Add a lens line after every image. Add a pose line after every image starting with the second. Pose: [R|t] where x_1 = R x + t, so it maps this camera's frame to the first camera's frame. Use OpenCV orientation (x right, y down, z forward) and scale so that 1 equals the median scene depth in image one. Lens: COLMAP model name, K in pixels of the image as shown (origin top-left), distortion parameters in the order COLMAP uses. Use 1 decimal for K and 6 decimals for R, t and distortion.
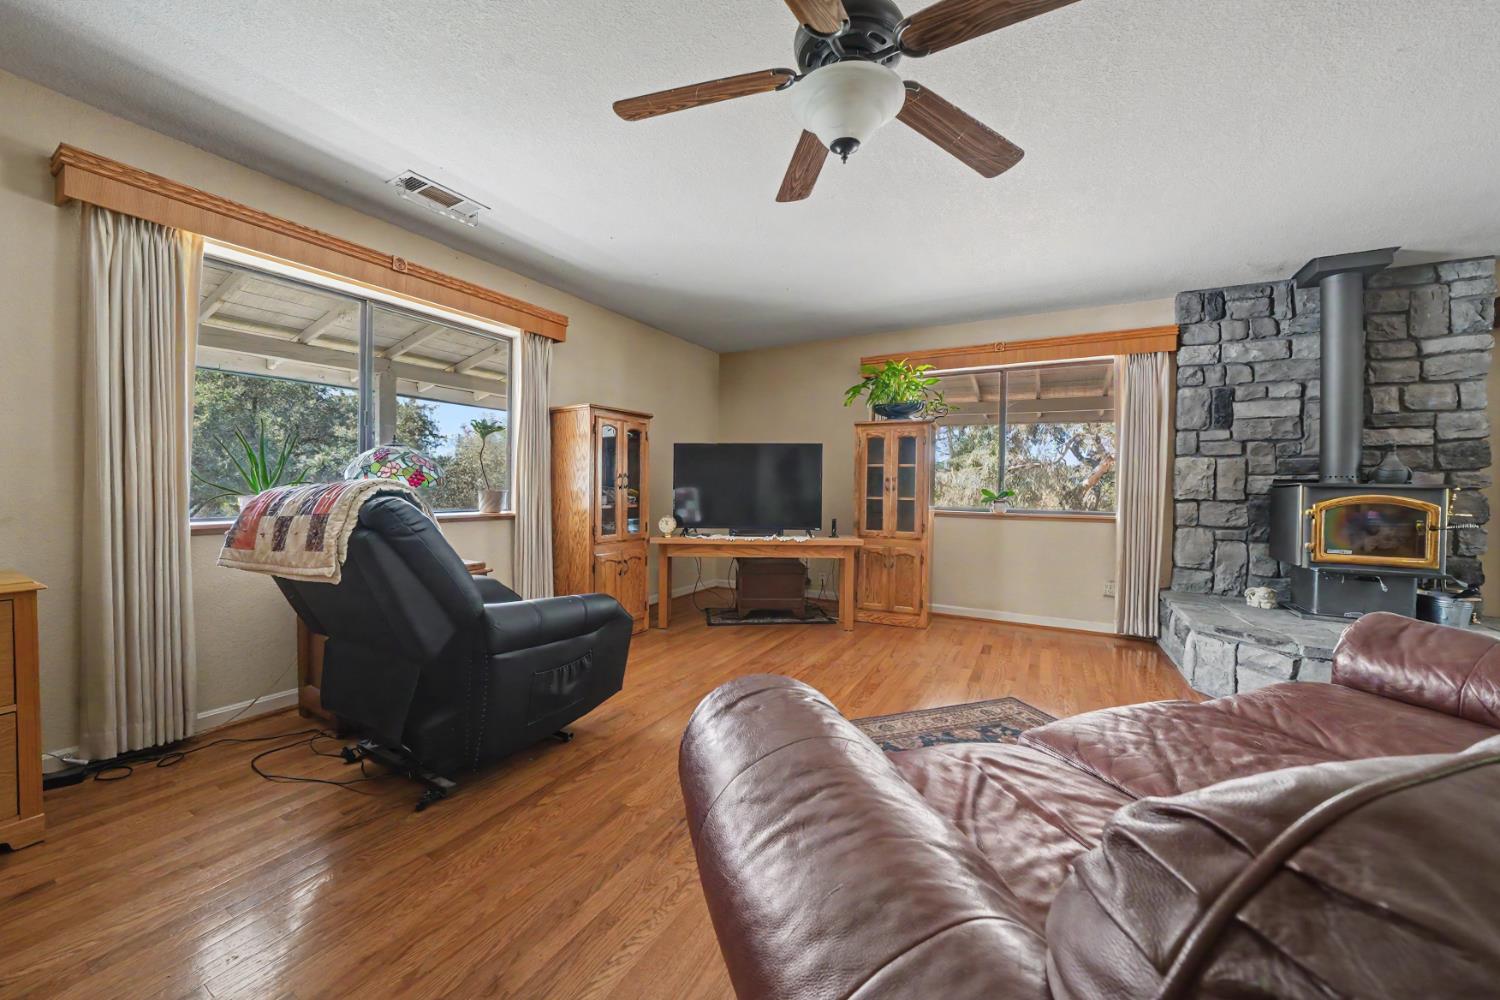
lens RADIAL K [[536.7, 0, 751.7], [0, 536.7, 500.0], [0, 0, 1]] dist [-0.022619, 0.000830]
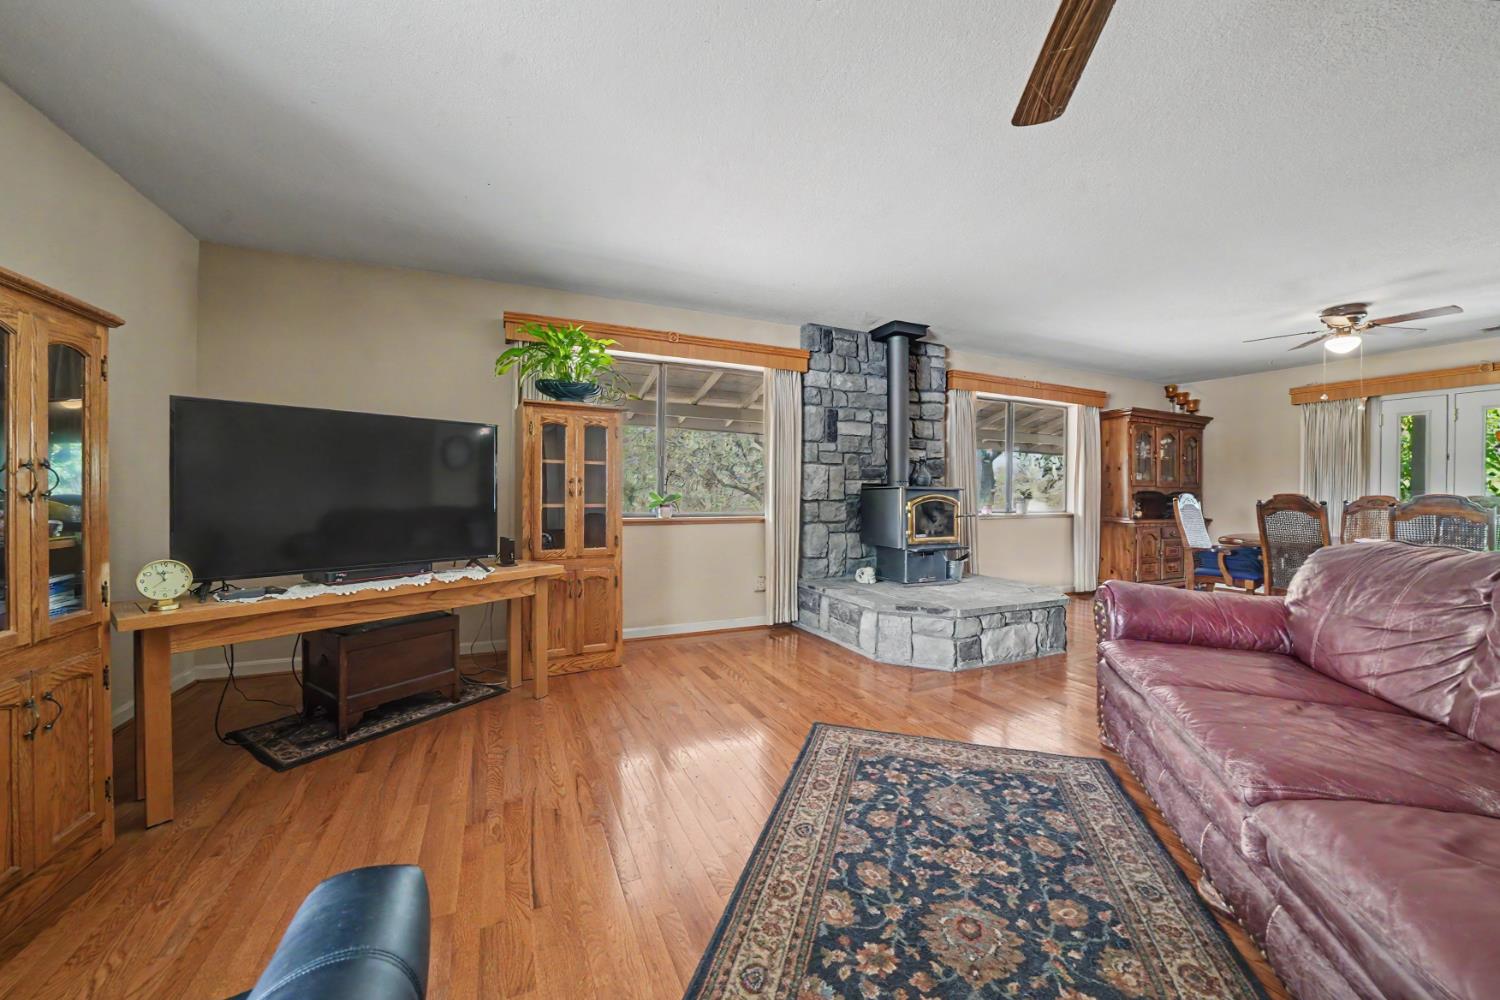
lens RADIAL K [[536.7, 0, 741.6], [0, 536.7, 501.1], [0, 0, 1]] dist [-0.022619, 0.000830]
pose [[0.601319, -0.021775, 0.798712, -0.237563], [0.017781, 0.999746, 0.013869, -0.018240], [-0.798811, 0.005863, 0.601553, 0.415651]]
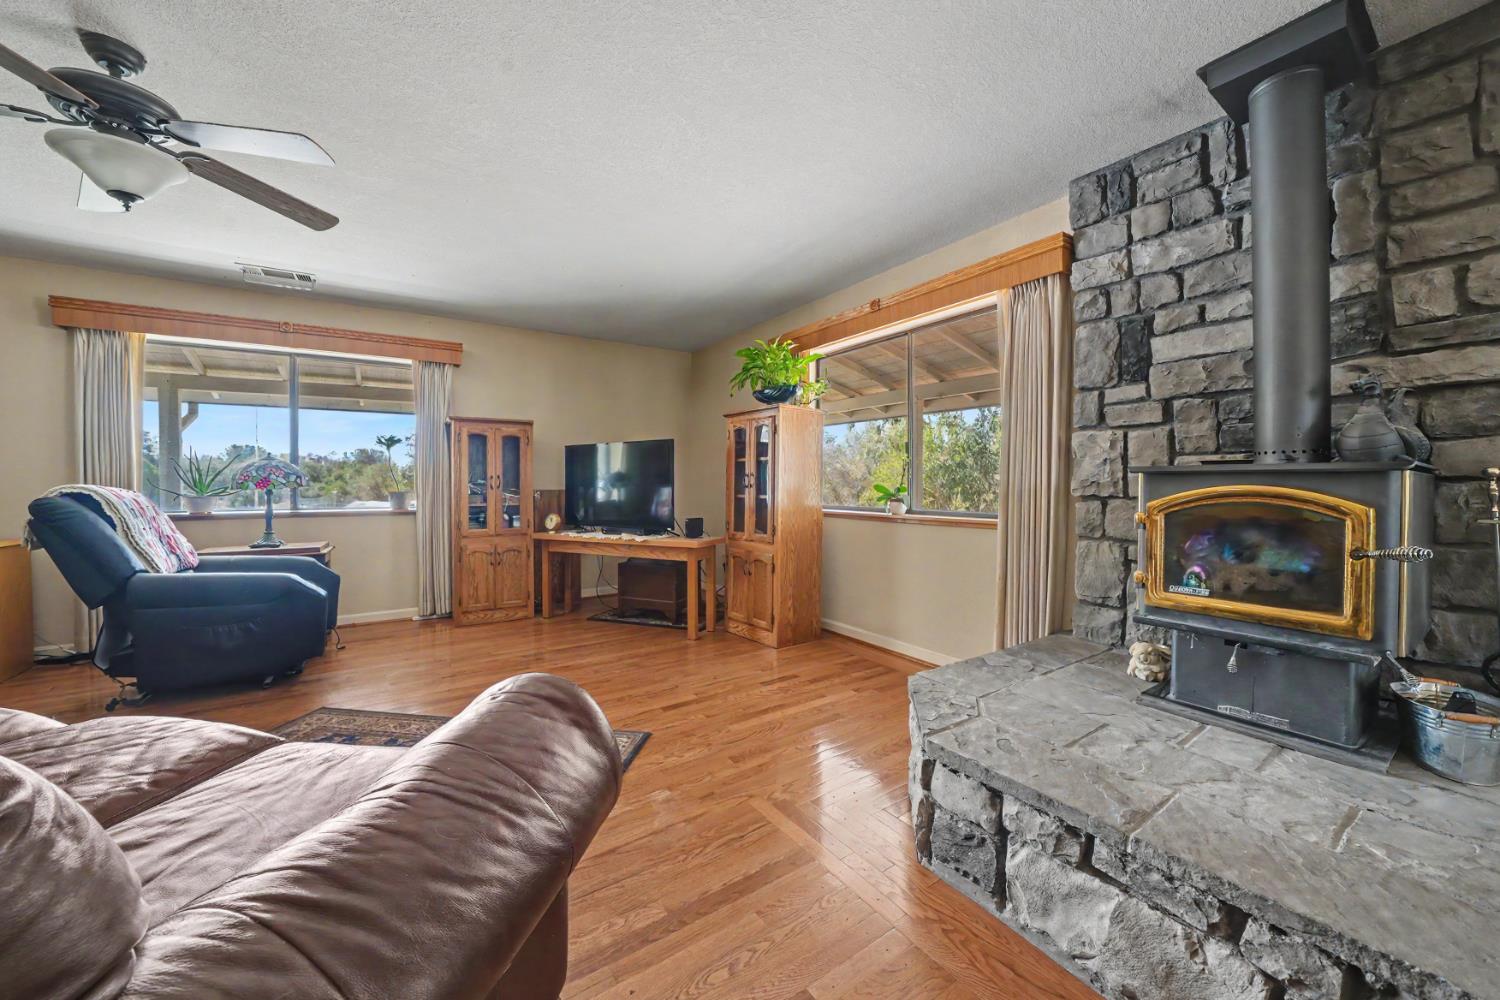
lens RADIAL K [[536.7, 0, 749.6], [0, 536.7, 493.6], [0, 0, 1]] dist [-0.022619, 0.000830]
pose [[0.895106, -0.005652, -0.445818, 0.764032], [0.001126, 0.999945, -0.010416, 0.002303], [0.445852, 0.008821, 0.895063, 0.238899]]
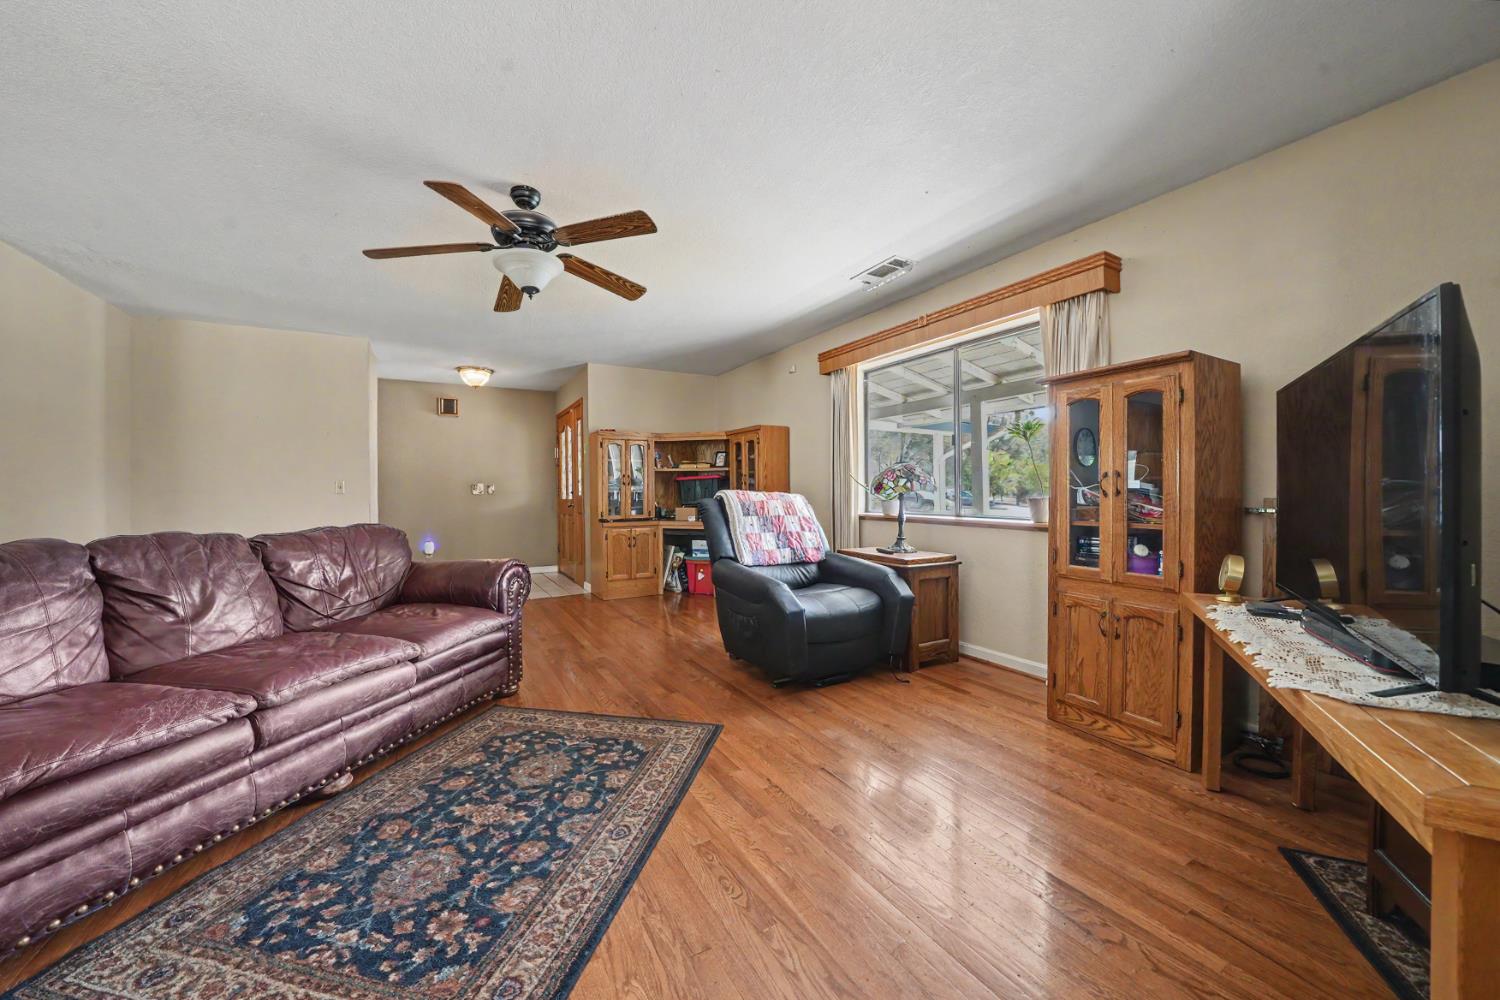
lens RADIAL K [[536.7, 0, 738.7], [0, 536.7, 494.1], [0, 0, 1]] dist [-0.022619, 0.000830]
pose [[-0.521793, 0.000777, -0.853072, 0.508242], [-0.017462, 0.999780, 0.011591, -0.022963], [0.852893, 0.020944, -0.521665, 0.980950]]
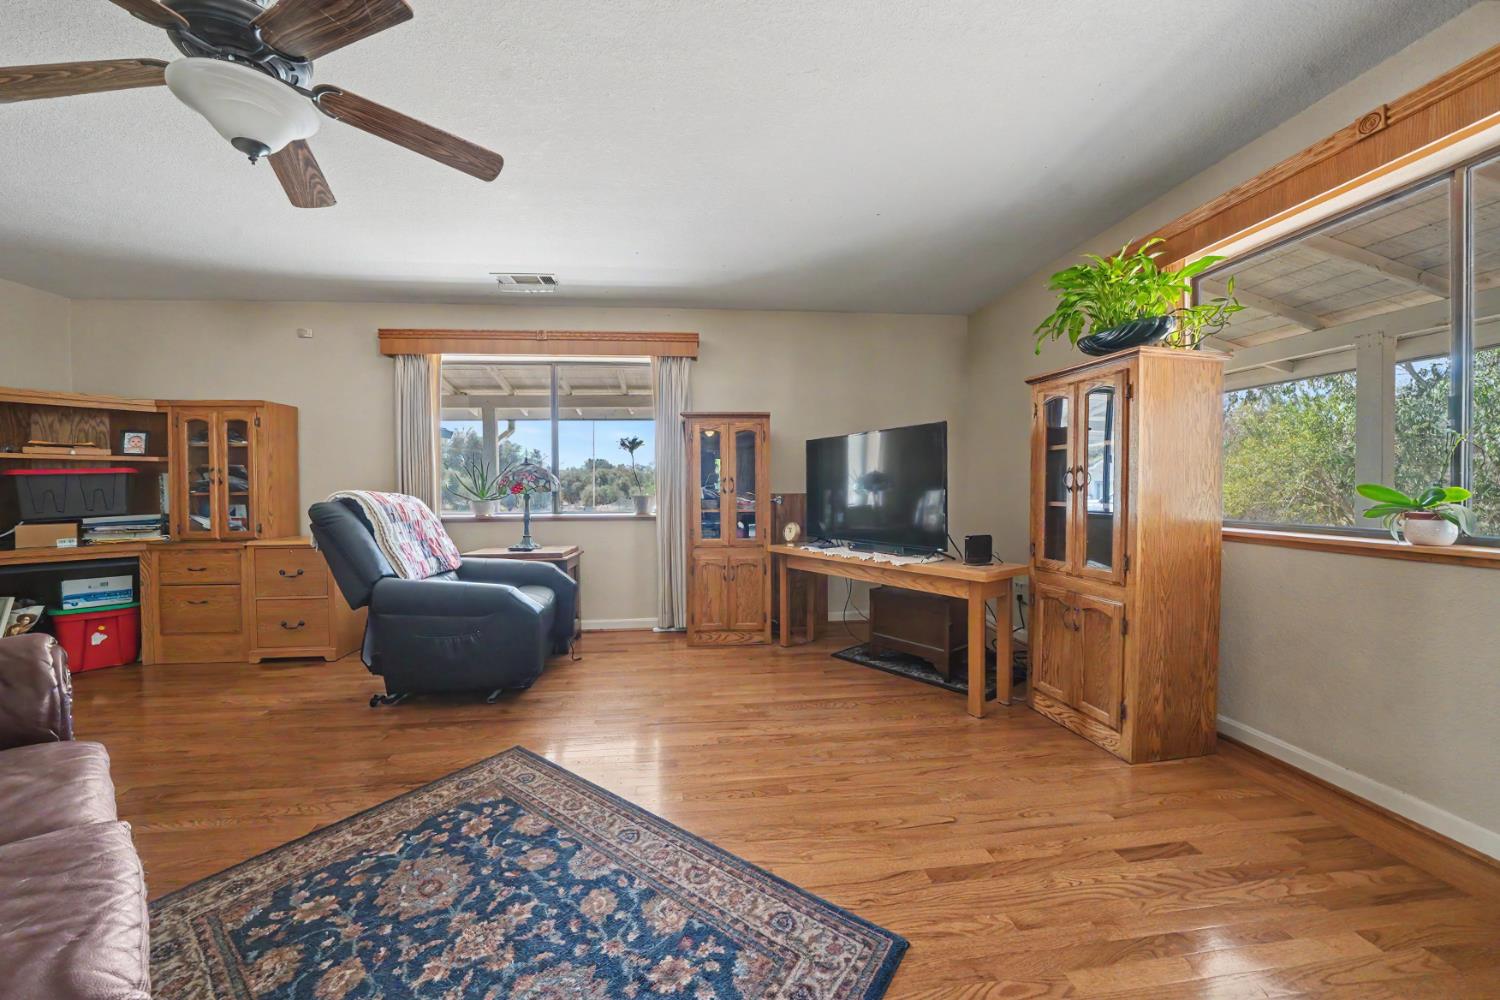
lens RADIAL K [[536.7, 0, 743.5], [0, 536.7, 492.7], [0, 0, 1]] dist [-0.022619, 0.000830]
pose [[0.575942, -0.009402, -0.817437, 0.594714], [-0.004523, 0.999882, -0.014687, -0.006016], [0.817478, 0.012156, 0.575831, 0.471685]]
